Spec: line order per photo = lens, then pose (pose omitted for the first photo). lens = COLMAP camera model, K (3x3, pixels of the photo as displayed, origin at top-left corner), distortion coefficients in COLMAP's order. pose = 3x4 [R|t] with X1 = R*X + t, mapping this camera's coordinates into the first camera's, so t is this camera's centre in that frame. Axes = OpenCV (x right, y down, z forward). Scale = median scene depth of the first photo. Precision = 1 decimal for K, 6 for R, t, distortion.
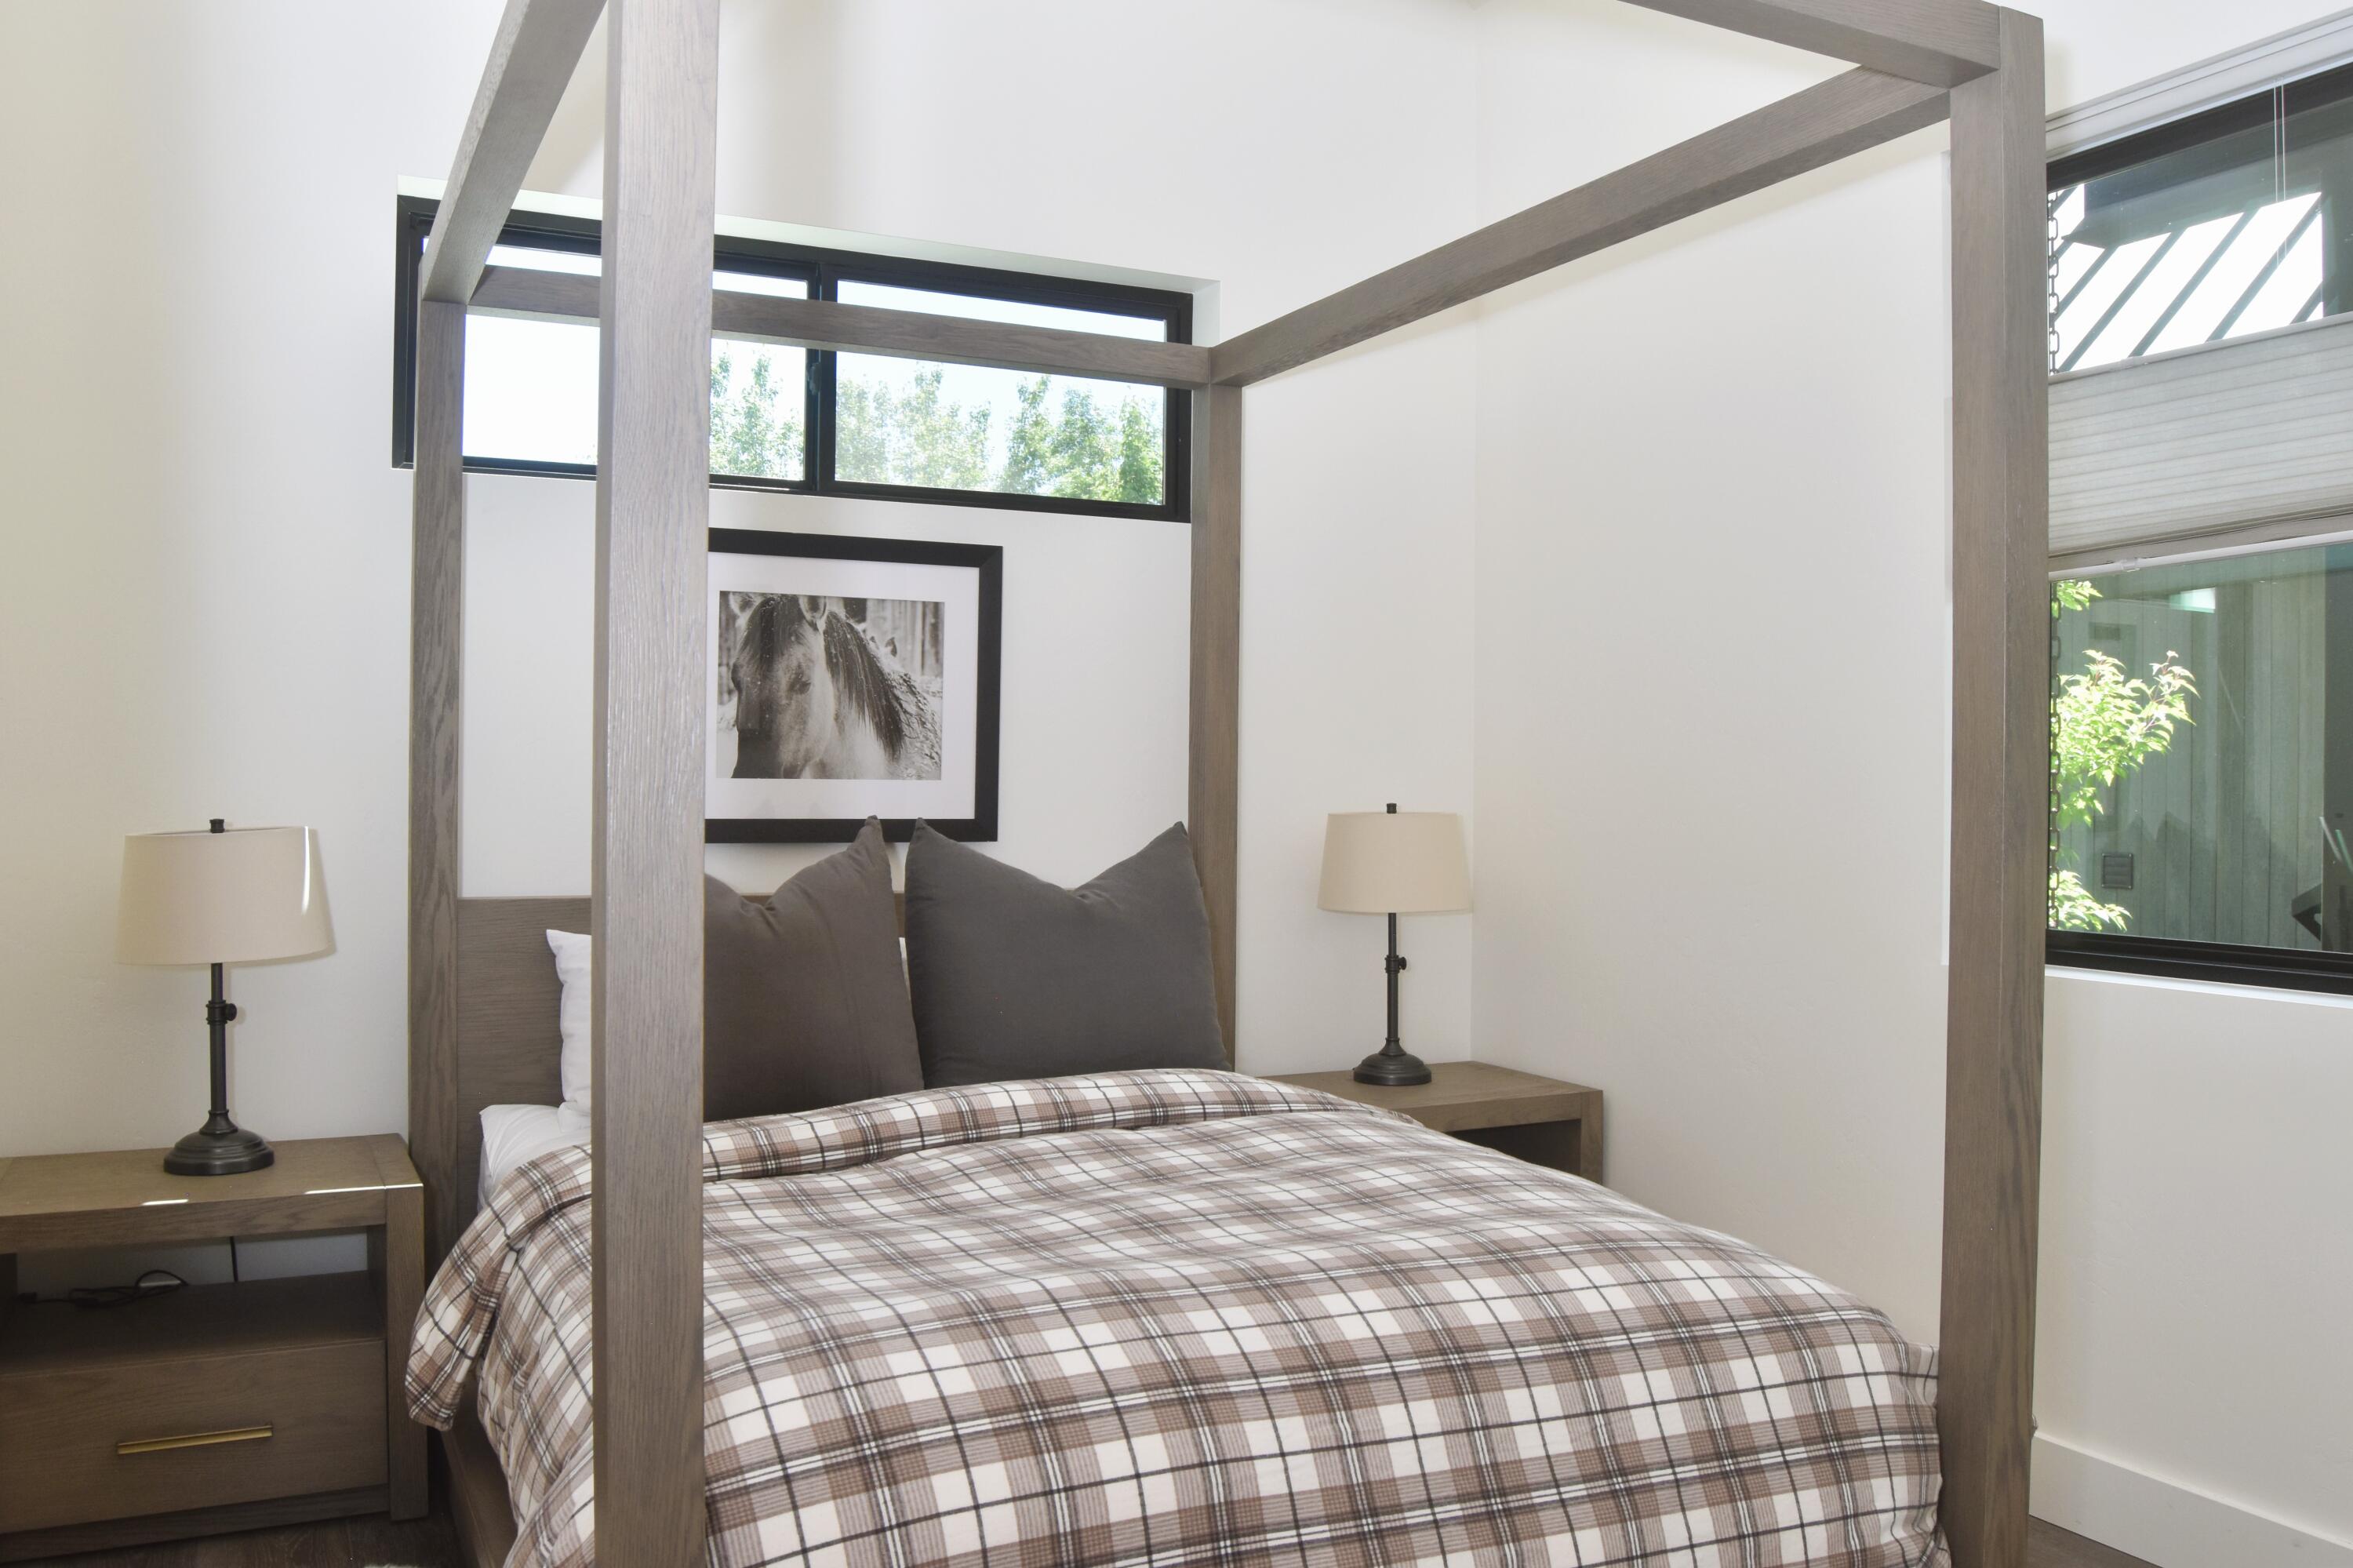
lens RADIAL K [[1913.5, 0, 1208.9], [0, 1913.5, 790.9], [0, 0, 1]] dist [-0.079732, -0.010296]
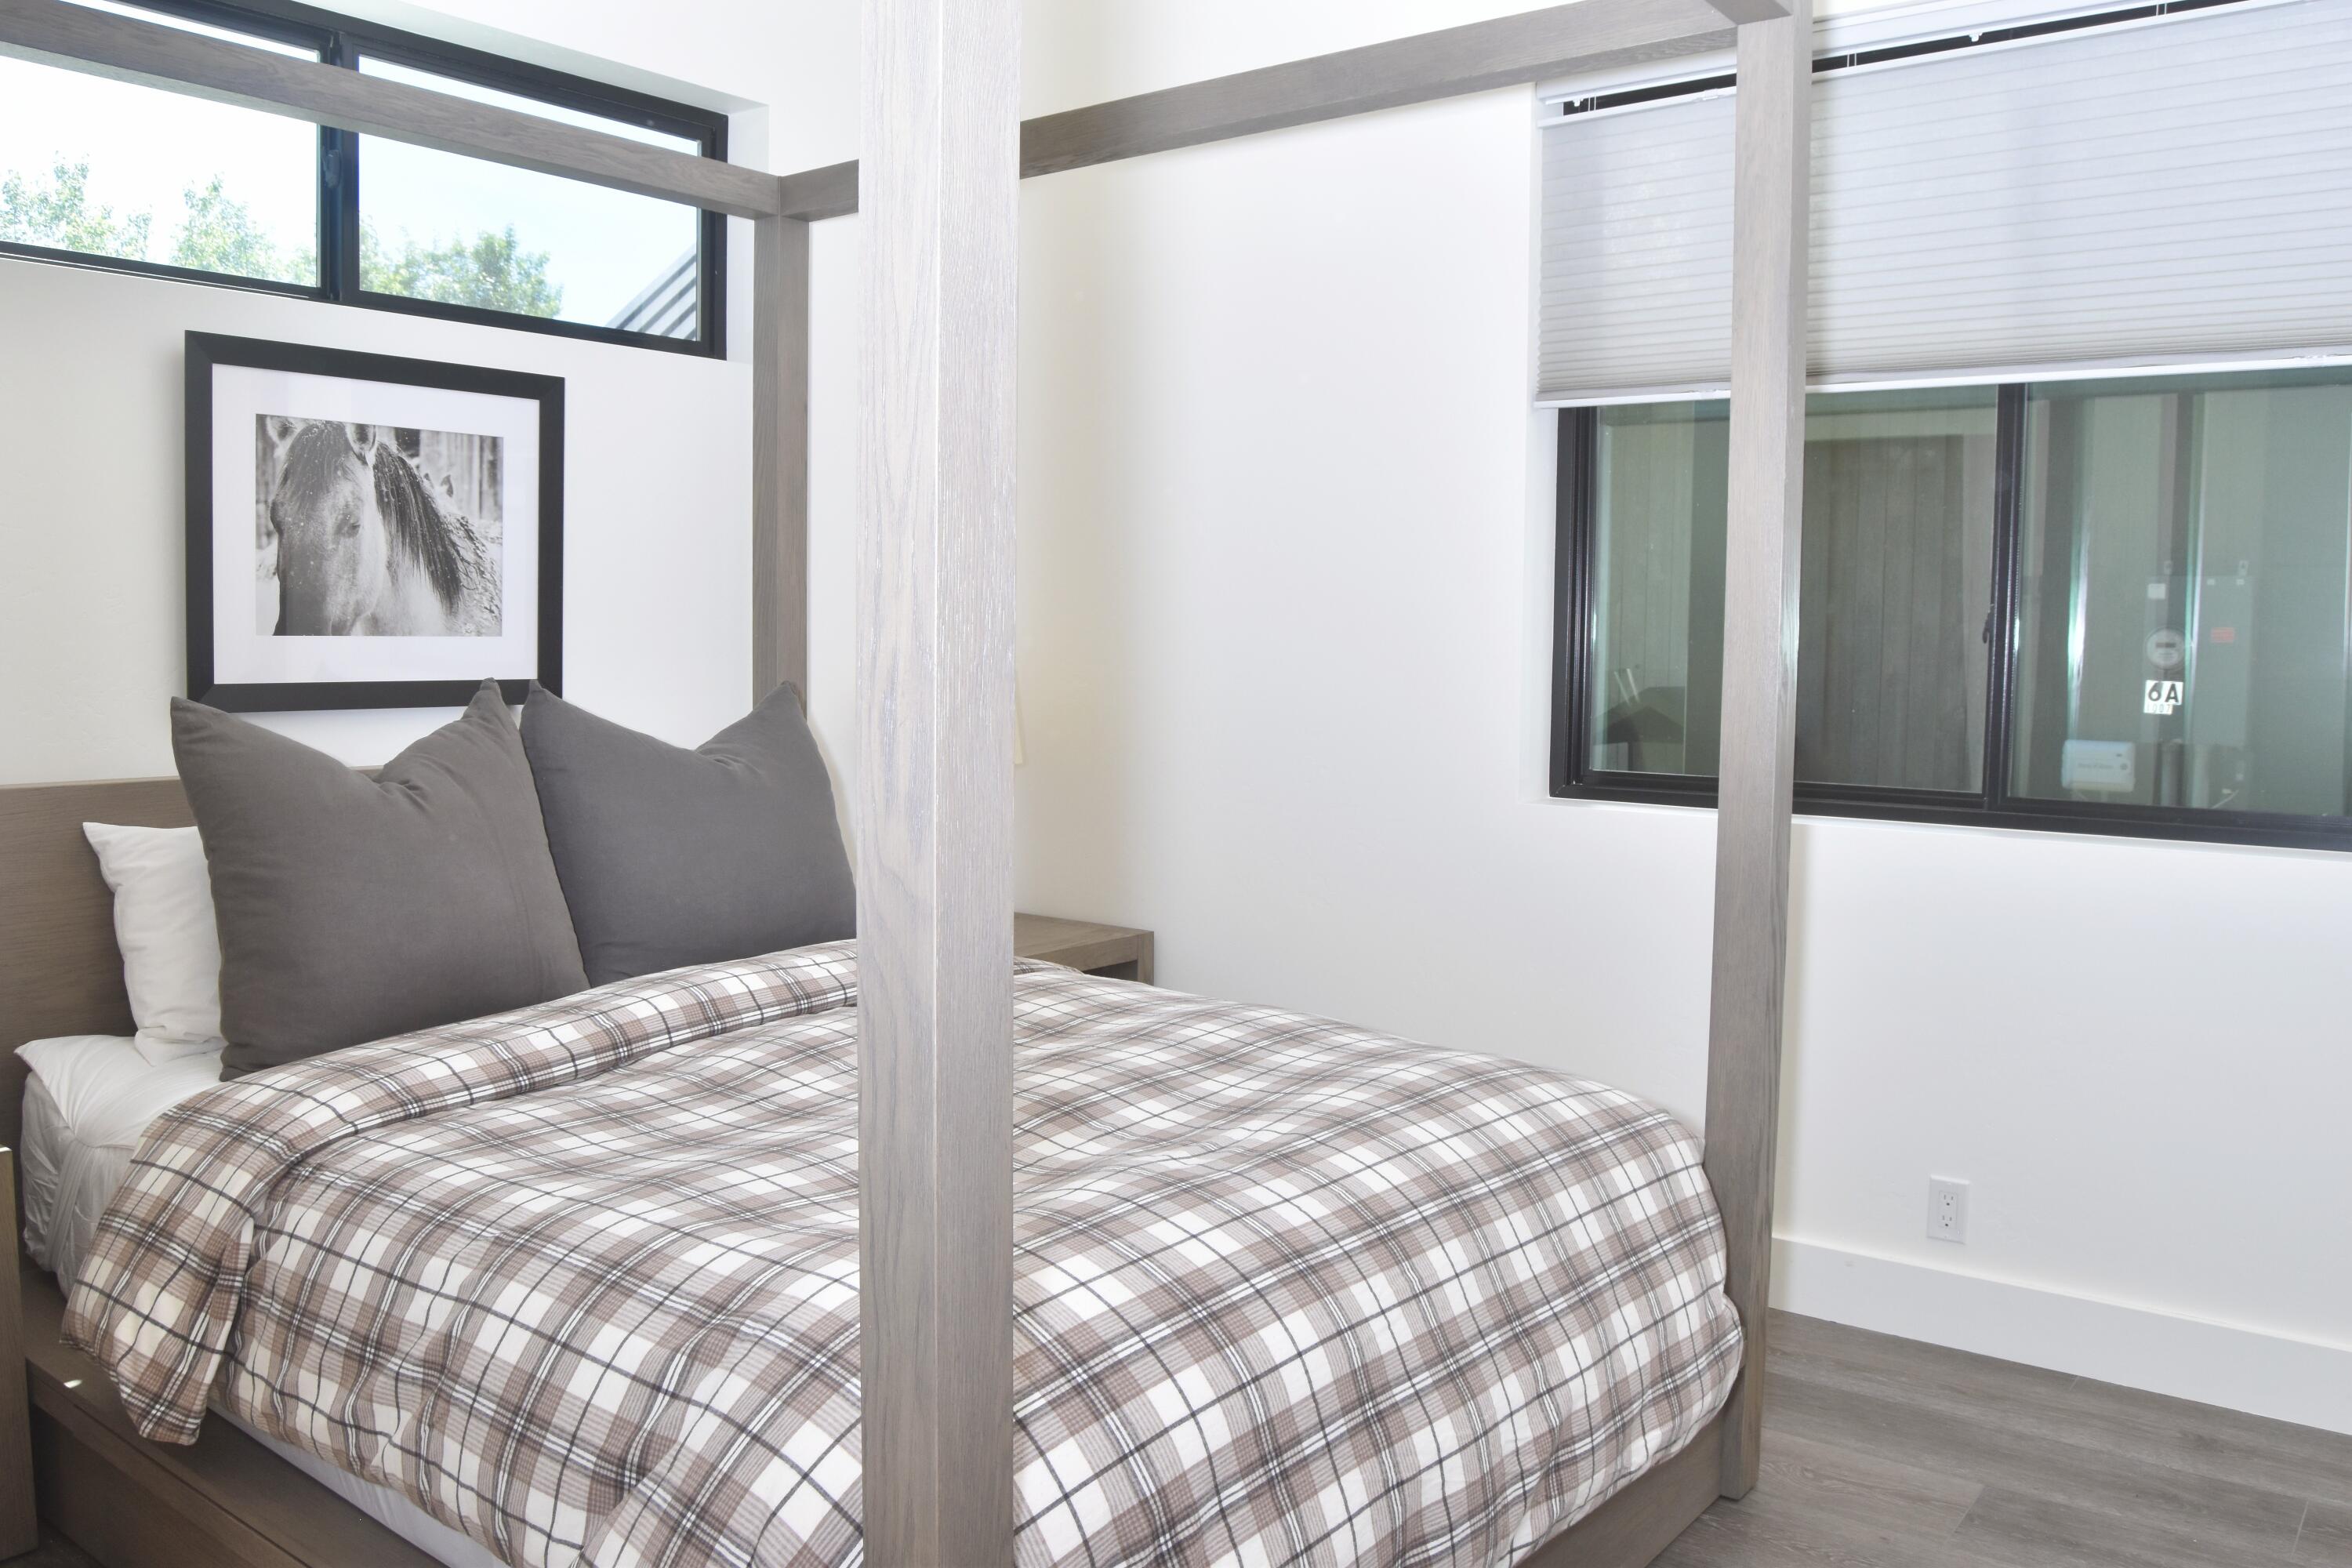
lens RADIAL K [[1847.5, 0, 1176.0], [0, 1847.5, 784.0], [0, 0, 1]] dist [-0.096569, 0.034205]
pose [[0.898322, -0.033483, 0.438059, -0.239740], [-0.001871, 0.996791, 0.080026, -0.005920], [-0.439333, -0.072708, 0.895377, 0.090937]]
